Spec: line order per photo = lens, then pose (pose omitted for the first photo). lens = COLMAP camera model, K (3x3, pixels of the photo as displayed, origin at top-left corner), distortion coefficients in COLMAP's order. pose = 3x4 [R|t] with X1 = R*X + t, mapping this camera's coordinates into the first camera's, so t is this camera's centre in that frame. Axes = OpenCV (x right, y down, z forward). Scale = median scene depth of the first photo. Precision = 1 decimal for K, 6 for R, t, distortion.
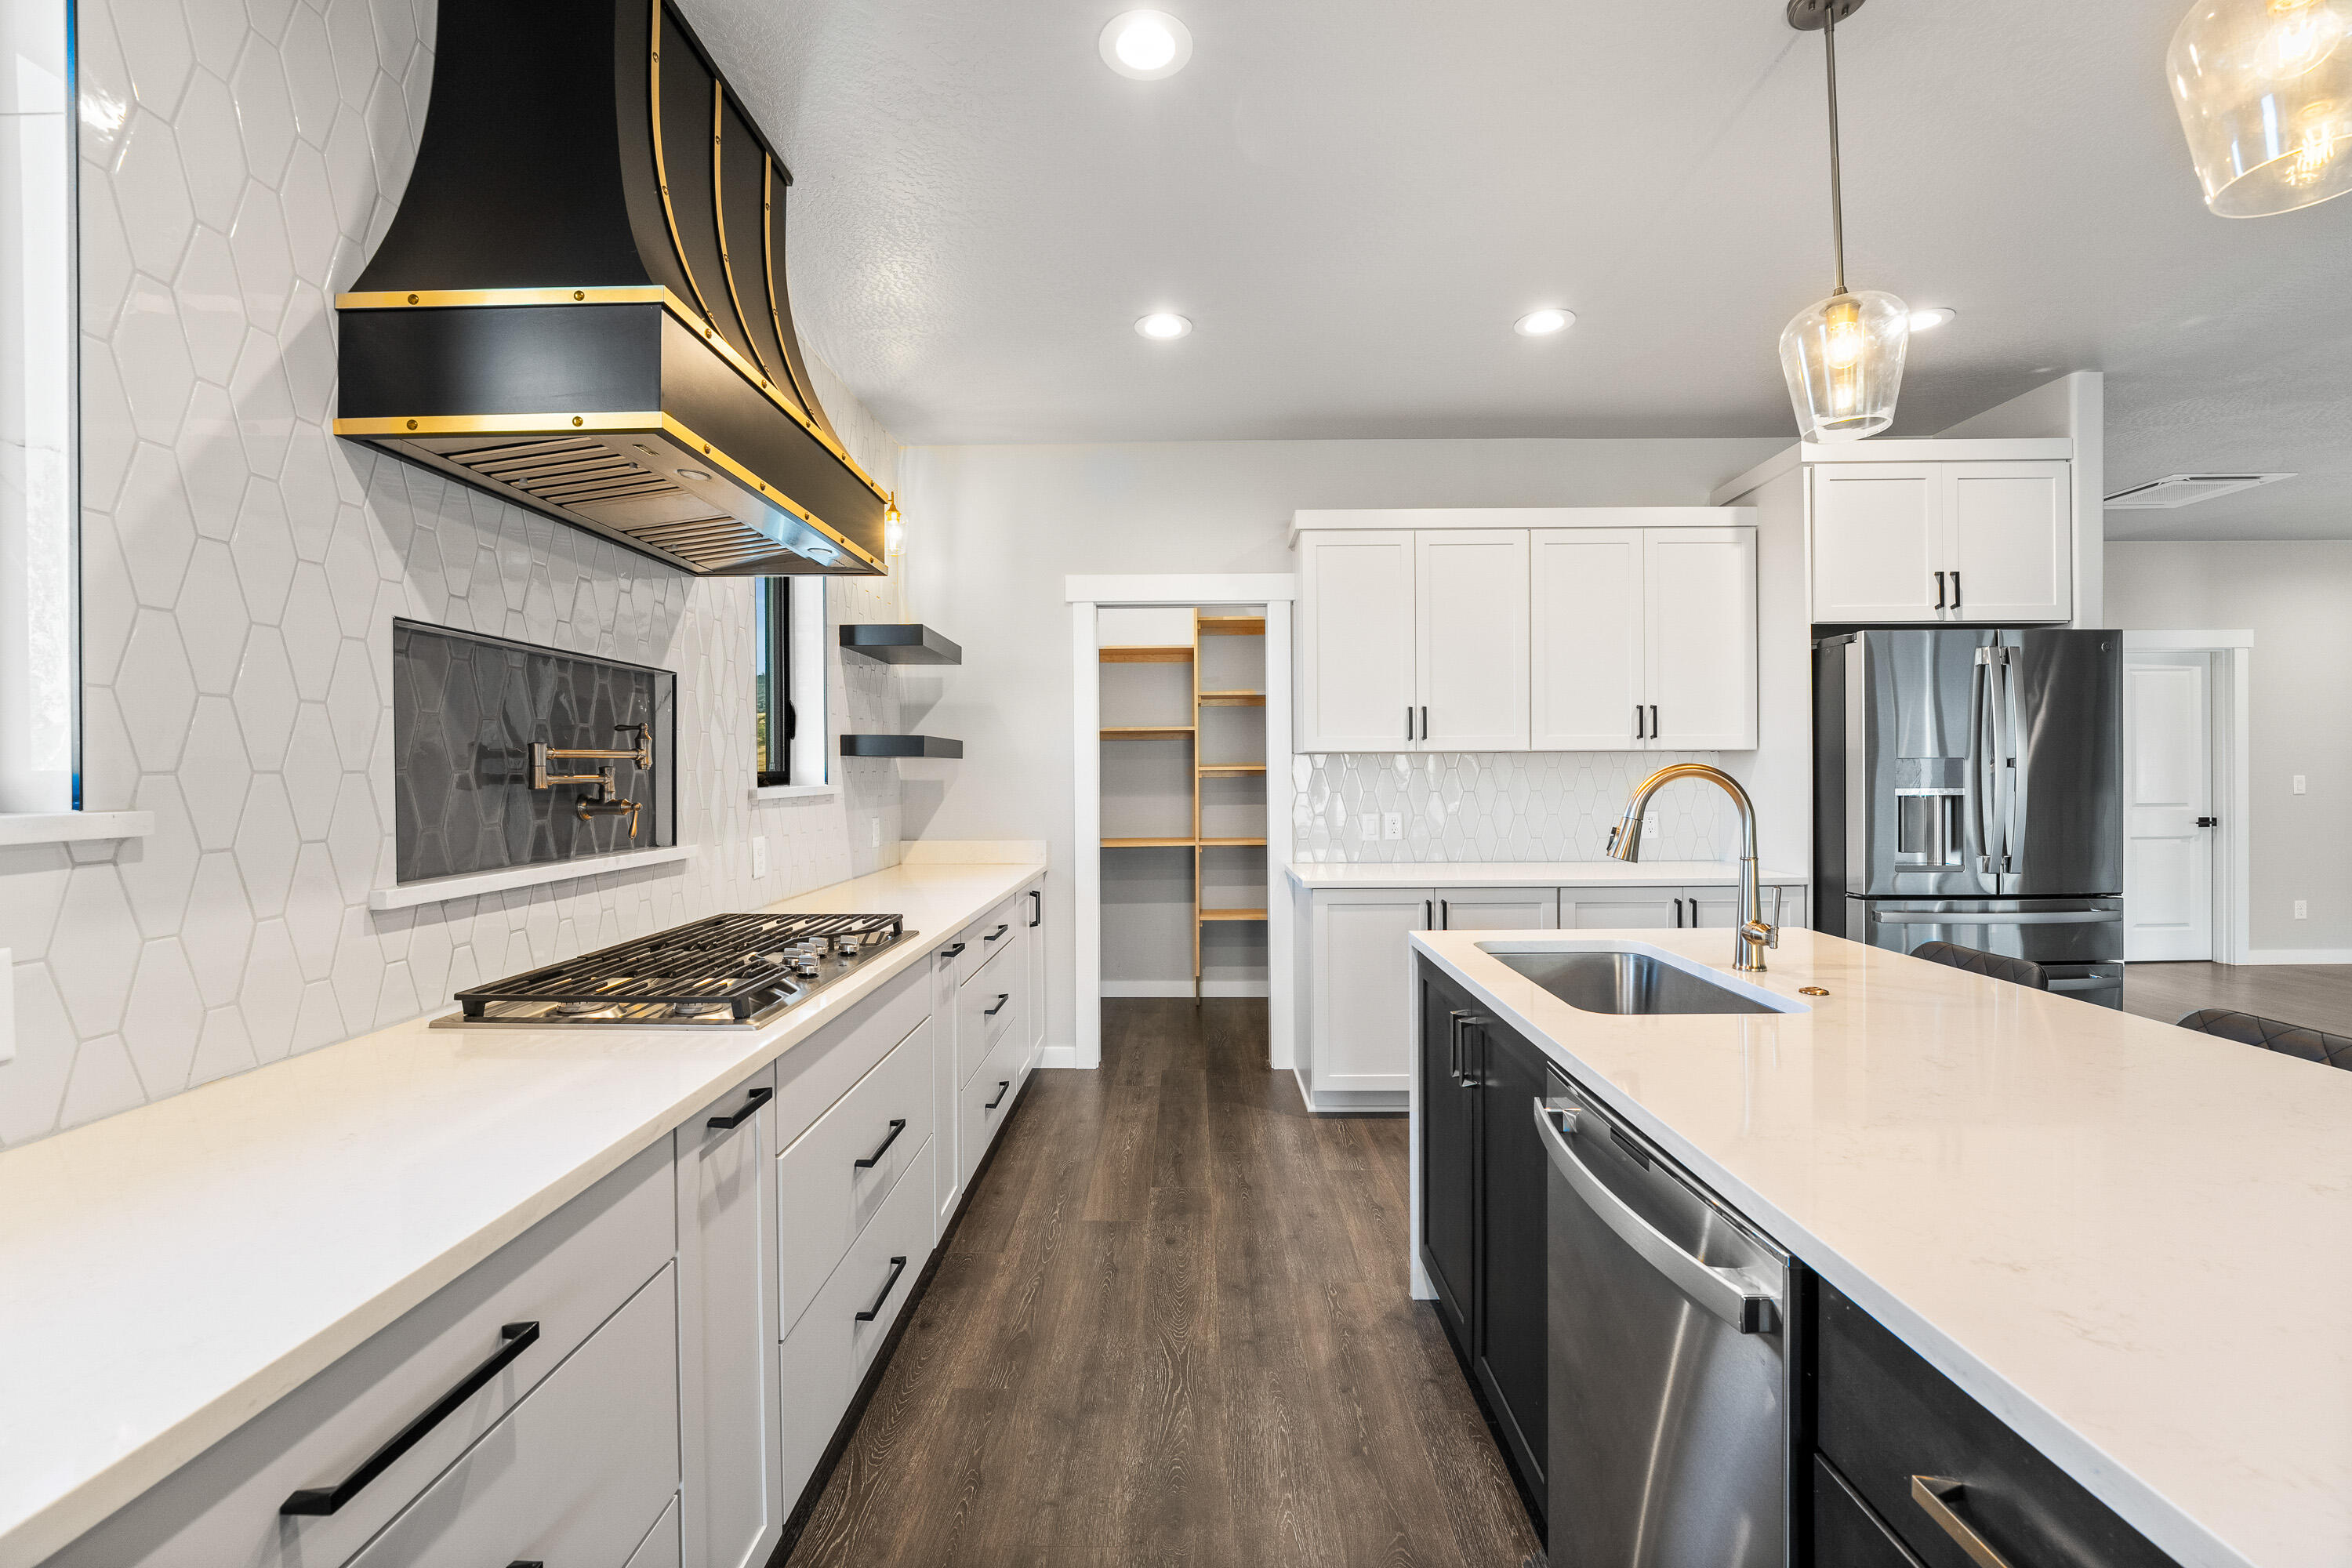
lens RADIAL K [[979.6, 0, 1158.7], [0, 979.6, 775.3], [0, 0, 1]] dist [-0.014502, 0.001766]
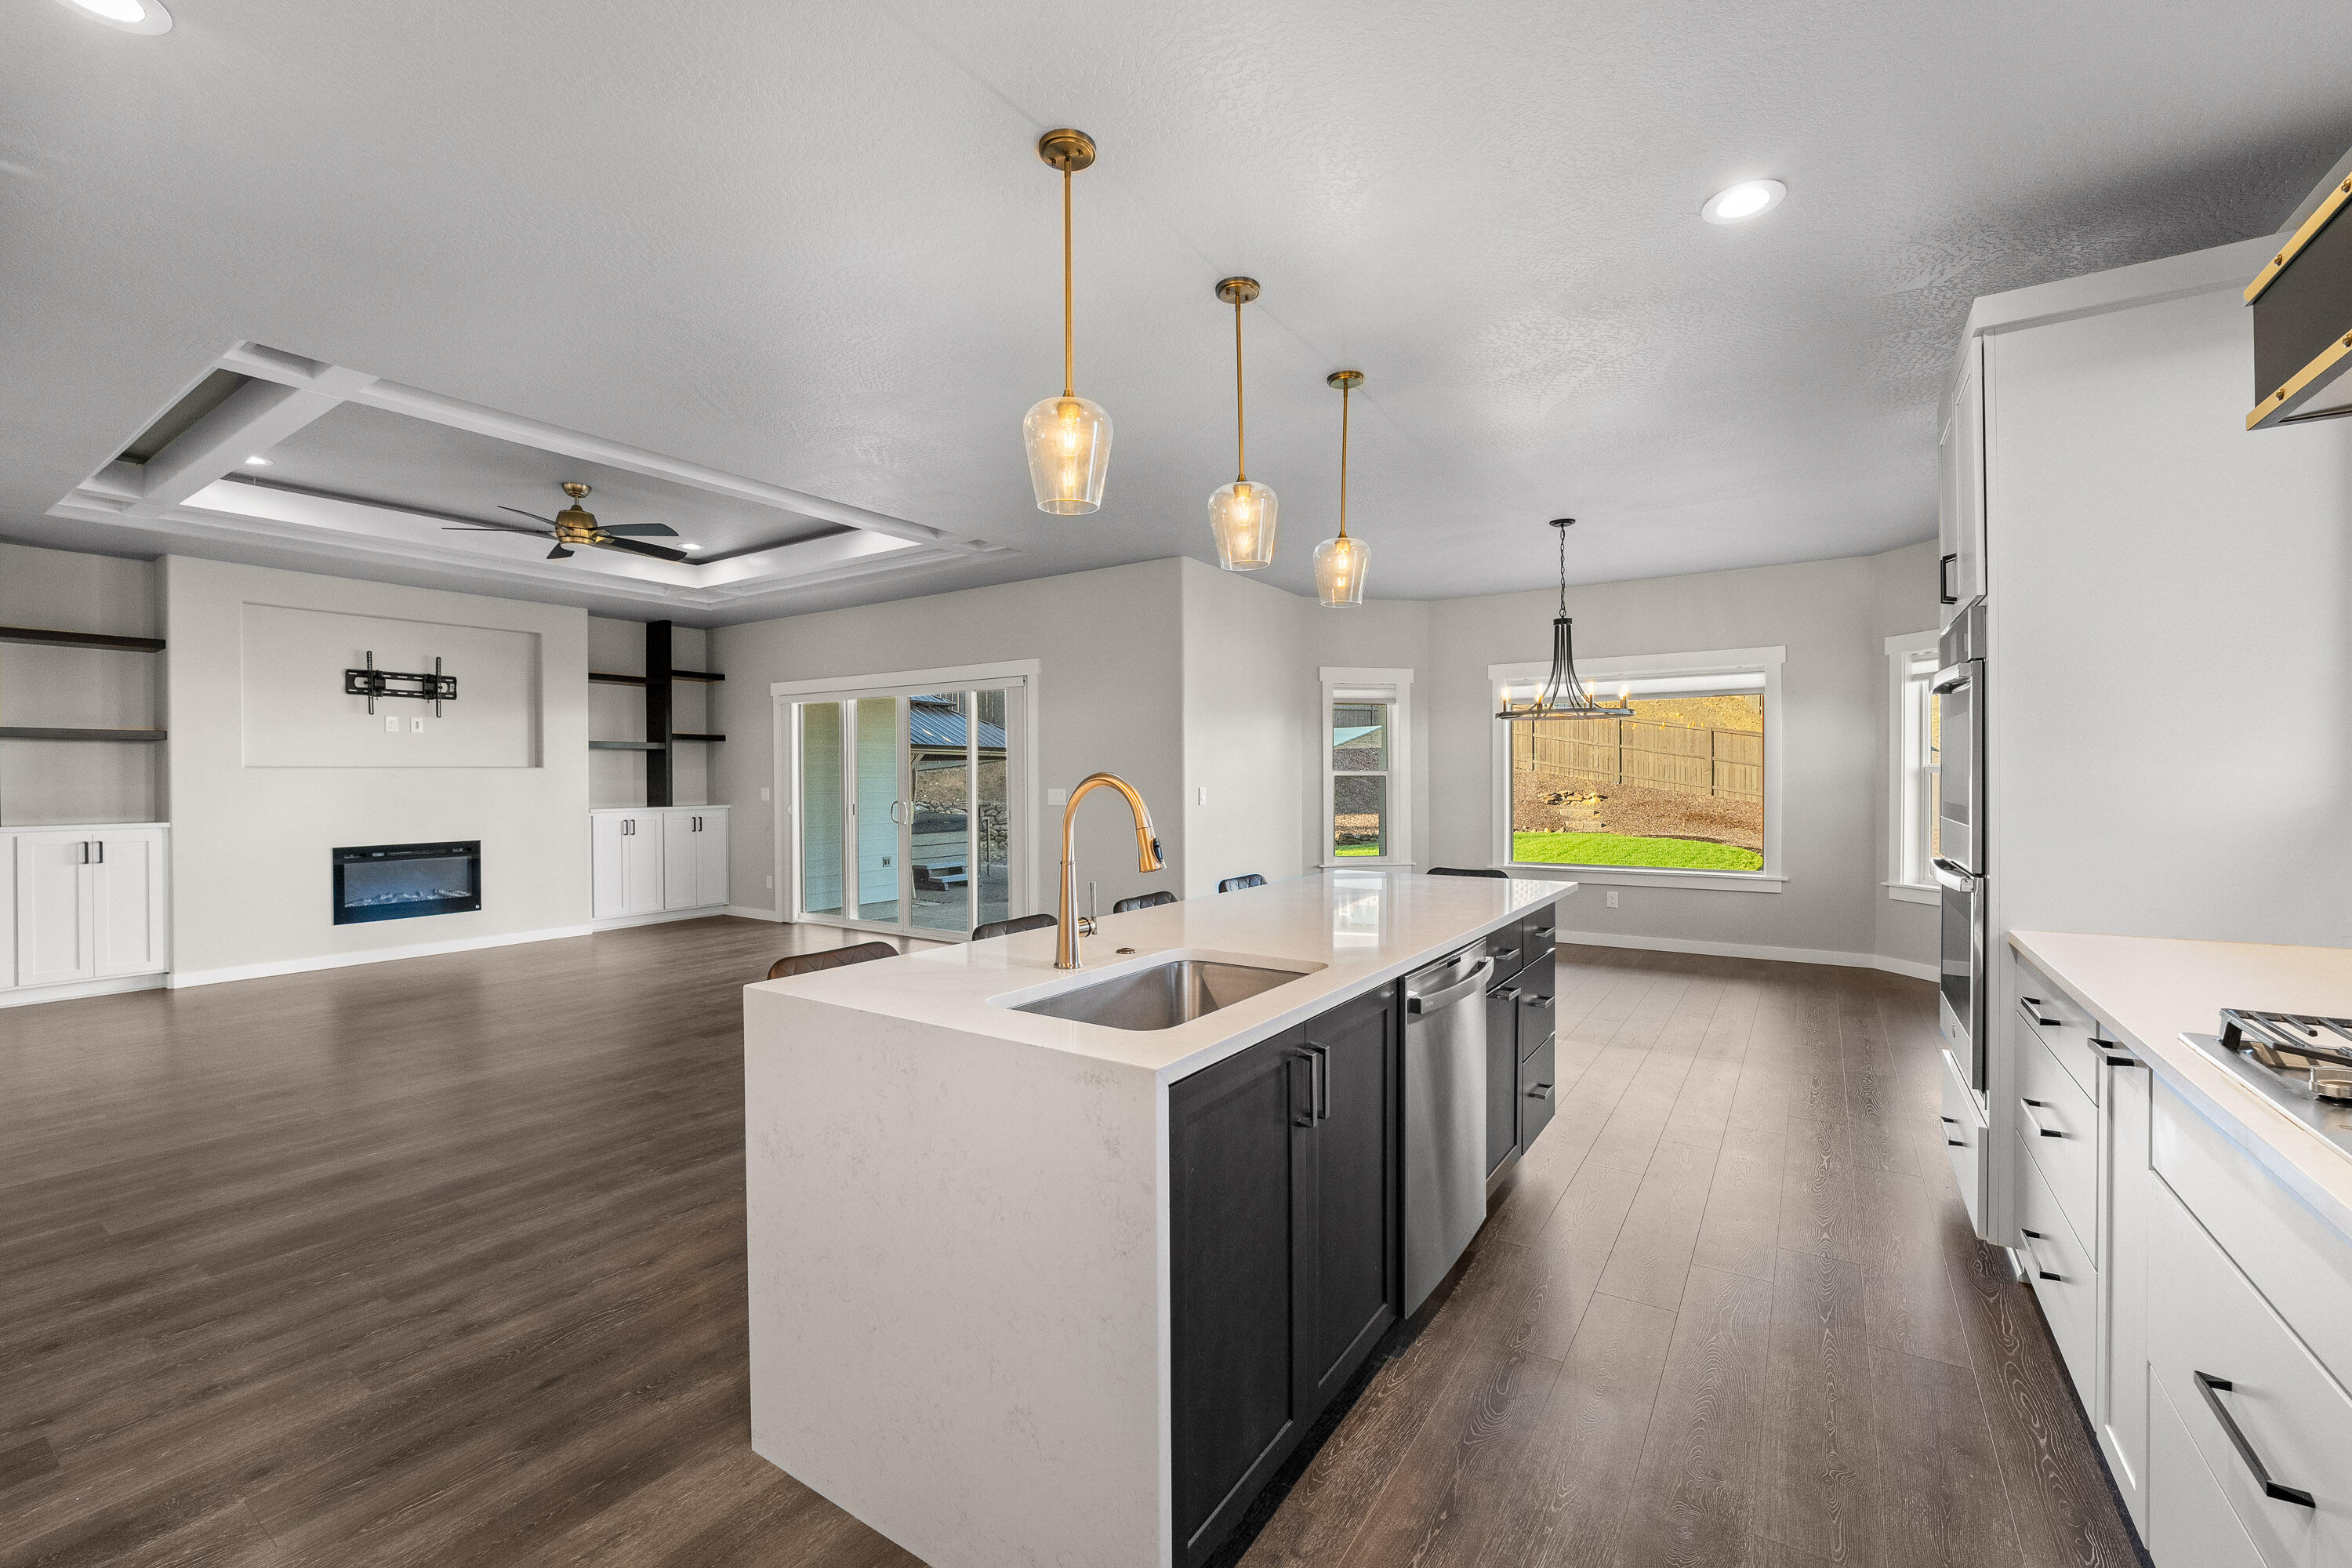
lens RADIAL K [[979.6, 0, 1174.5], [0, 979.6, 785.1], [0, 0, 1]] dist [-0.014502, 0.001766]
pose [[-0.853690, 0.006501, 0.520741, -0.033731], [0.011185, 0.999920, 0.005853, -0.001820], [-0.520661, 0.010822, -0.853695, 1.234662]]
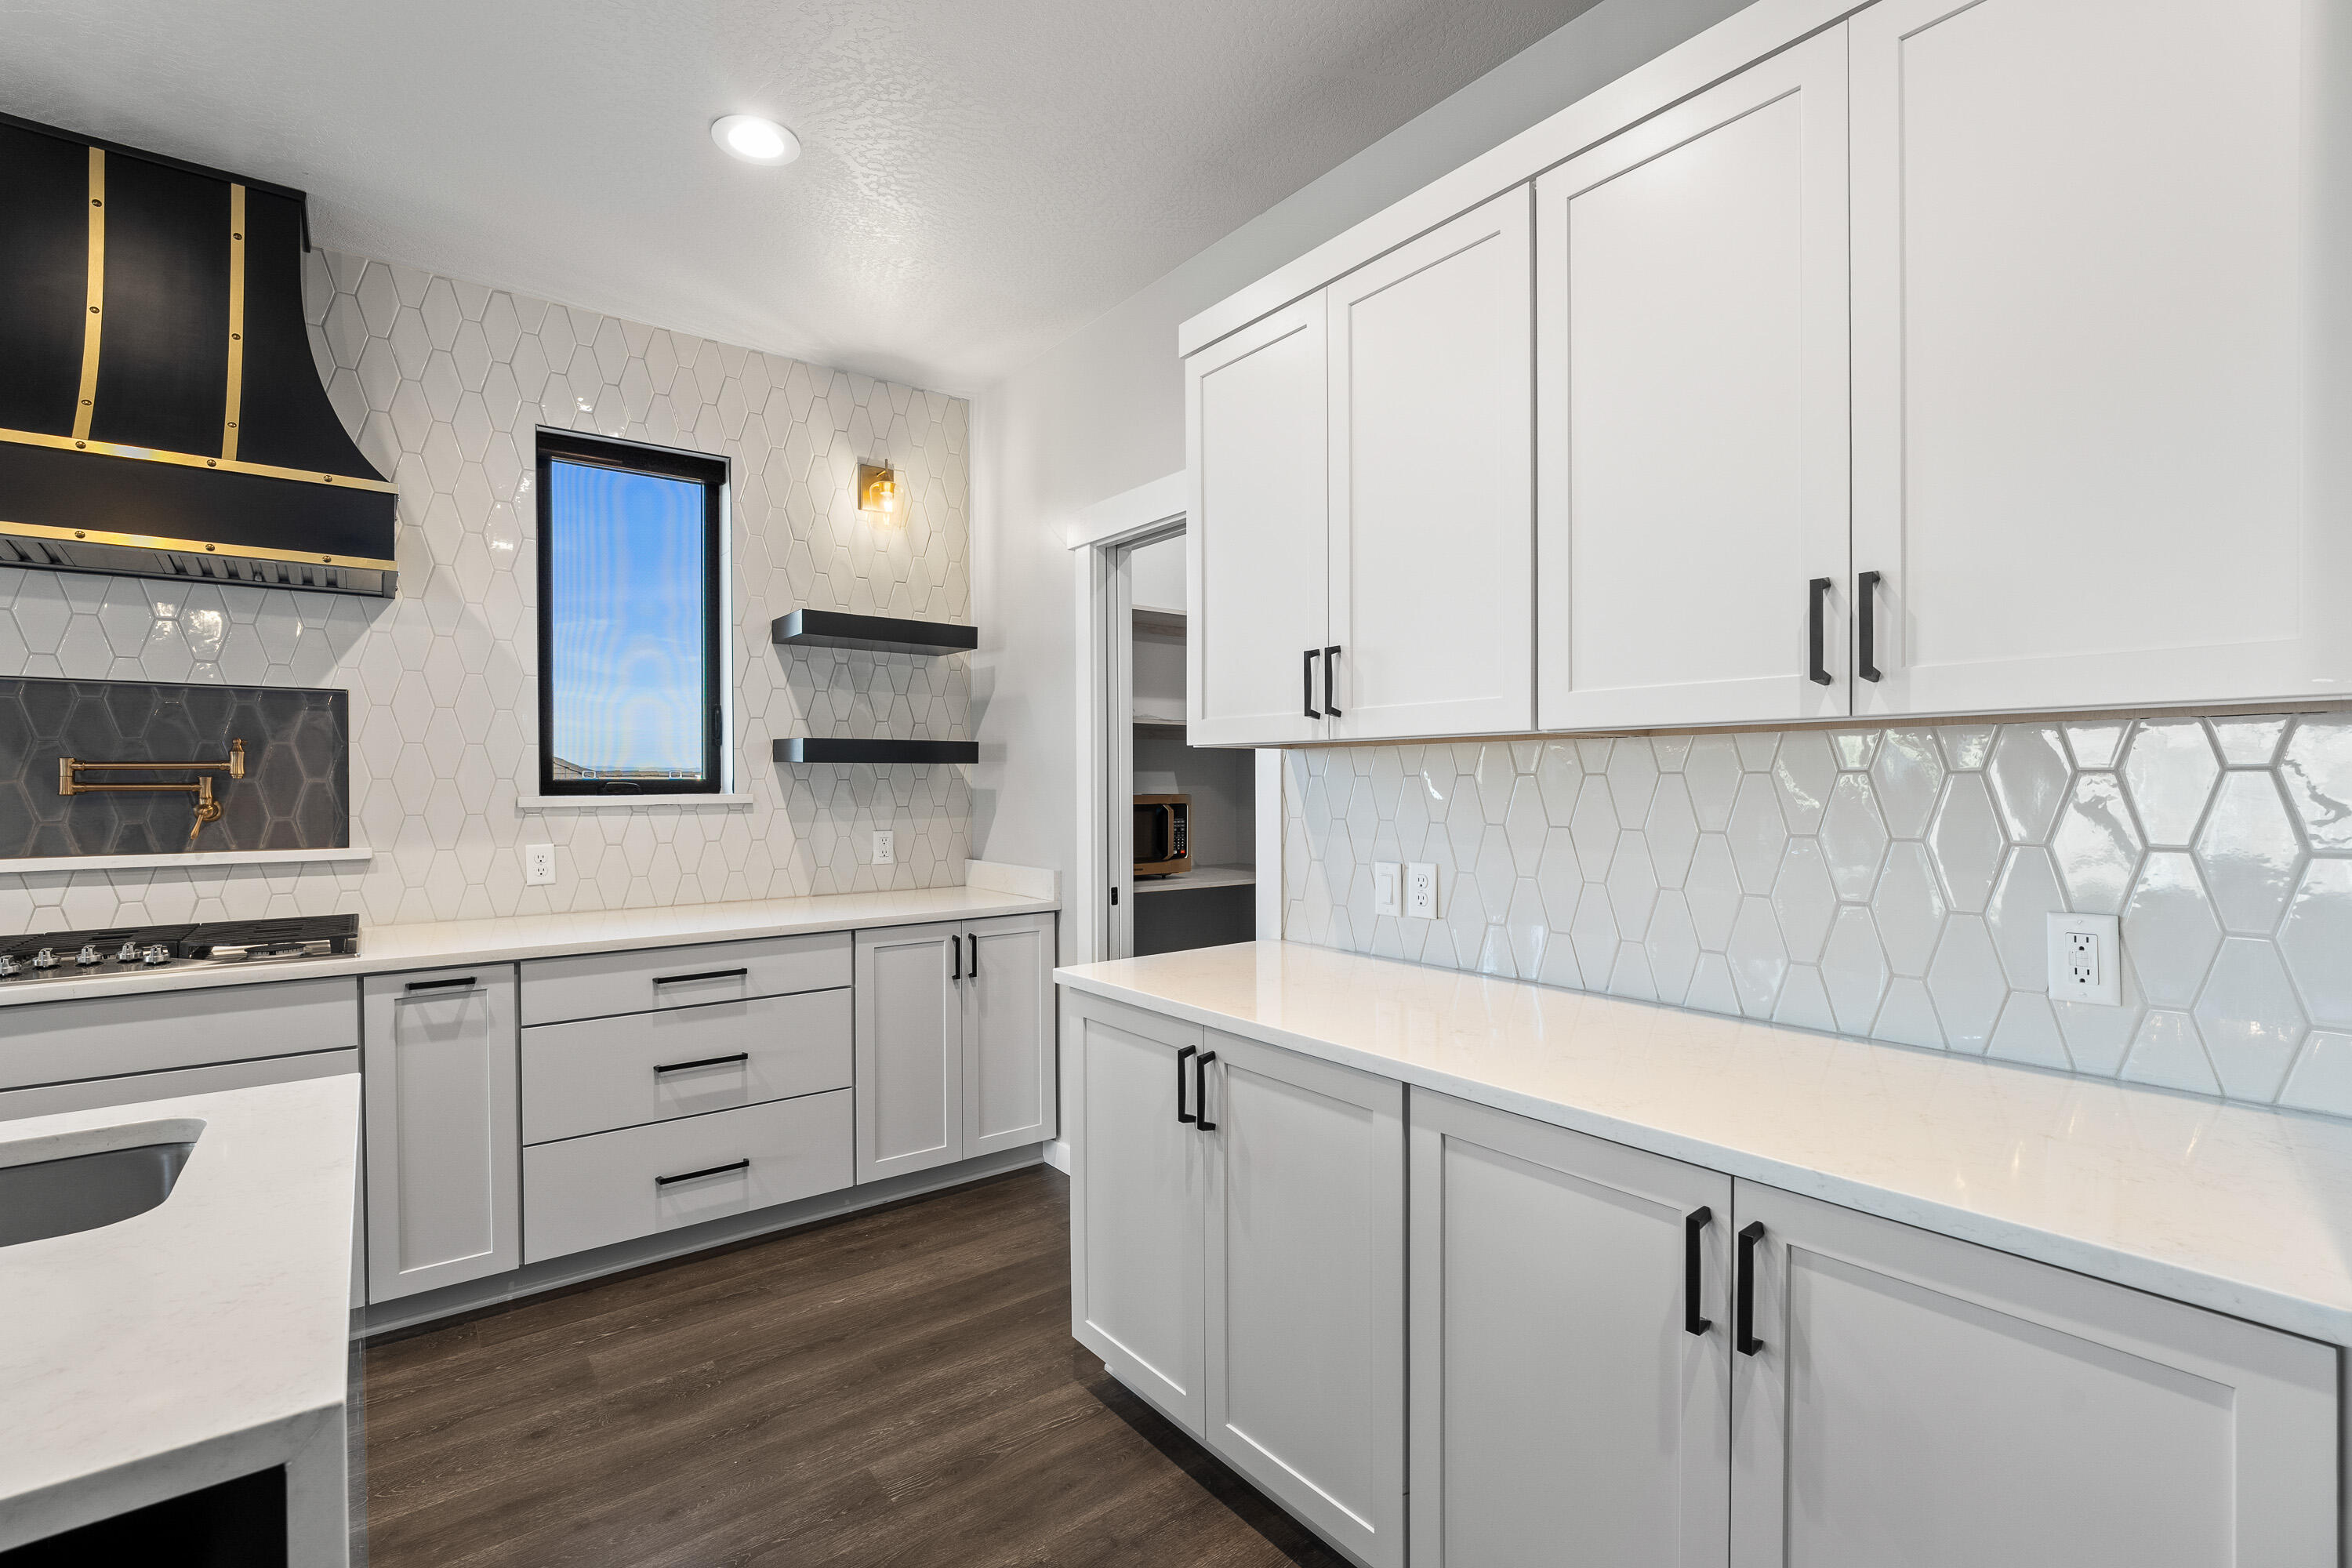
lens RADIAL K [[1030.6, 0, 1162.5], [0, 1030.6, 793.7], [0, 0, 1]] dist [-0.014503, 0.001365]
pose [[0.632802, 0.013246, -0.774200, 0.829675], [-0.003241, 0.999890, 0.014458, -0.006920], [0.774307, -0.006639, 0.632776, 0.833898]]
